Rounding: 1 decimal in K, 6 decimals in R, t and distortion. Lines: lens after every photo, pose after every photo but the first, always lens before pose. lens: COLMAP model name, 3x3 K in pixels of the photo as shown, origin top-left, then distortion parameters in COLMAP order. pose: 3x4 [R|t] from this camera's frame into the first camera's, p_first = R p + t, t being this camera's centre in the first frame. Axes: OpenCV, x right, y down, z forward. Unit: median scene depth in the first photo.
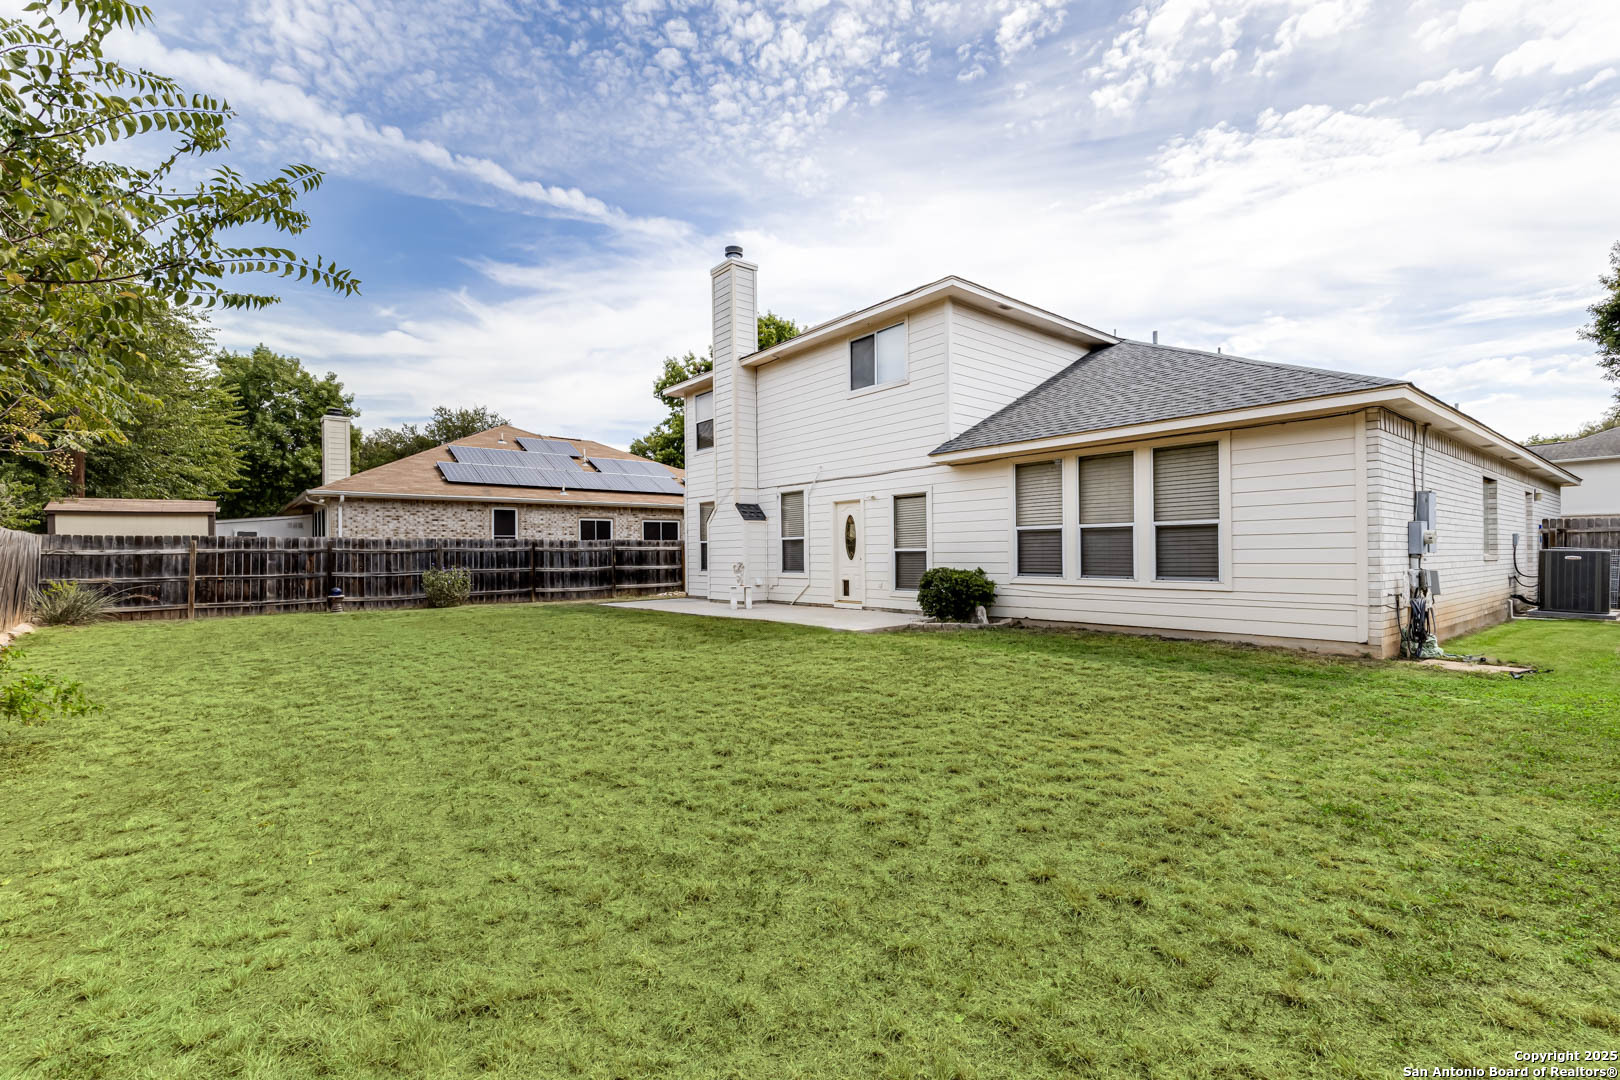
lens RADIAL K [[739.3, 0, 777.8], [0, 739.3, 558.9], [0, 0, 1]] dist [0.011764, 0.000399]
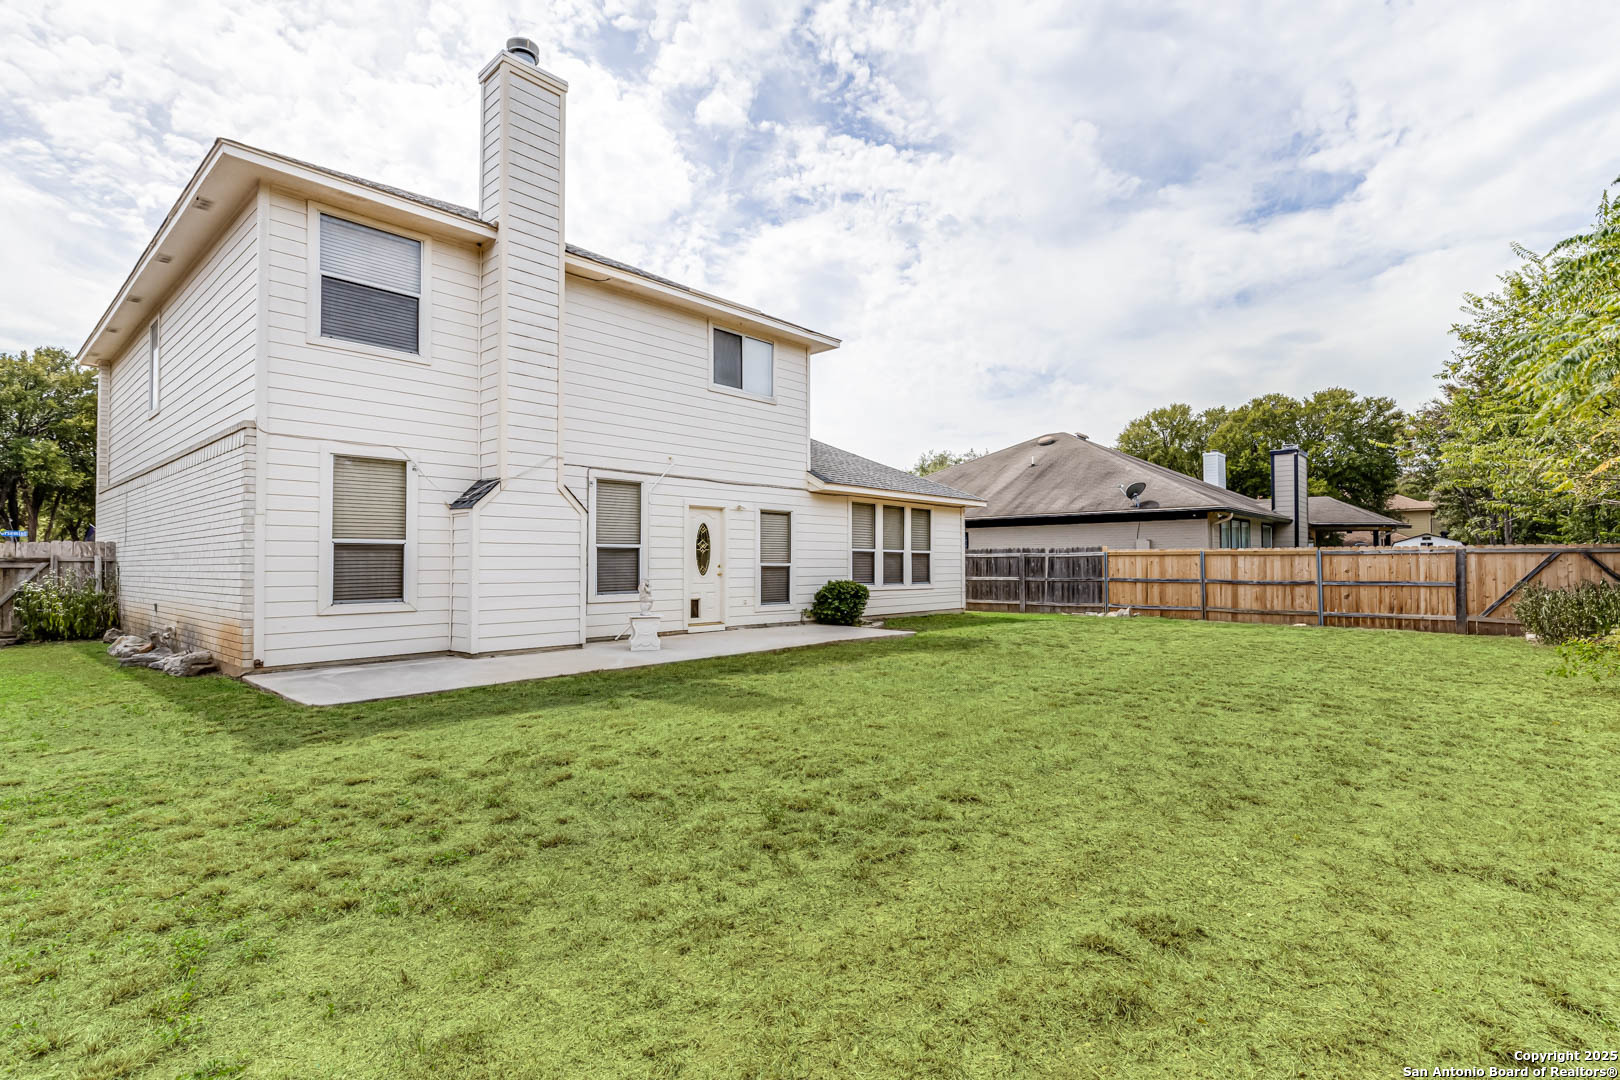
lens RADIAL K [[773.0, 0, 761.8], [0, 773.0, 540.5], [0, 0, 1]] dist [0.017685, 0.000343]
pose [[-0.154458, 0.047908, 0.986837, -0.666468], [0.012256, 0.998840, -0.046573, 0.003122], [-0.987923, 0.004901, -0.154866, 0.893492]]
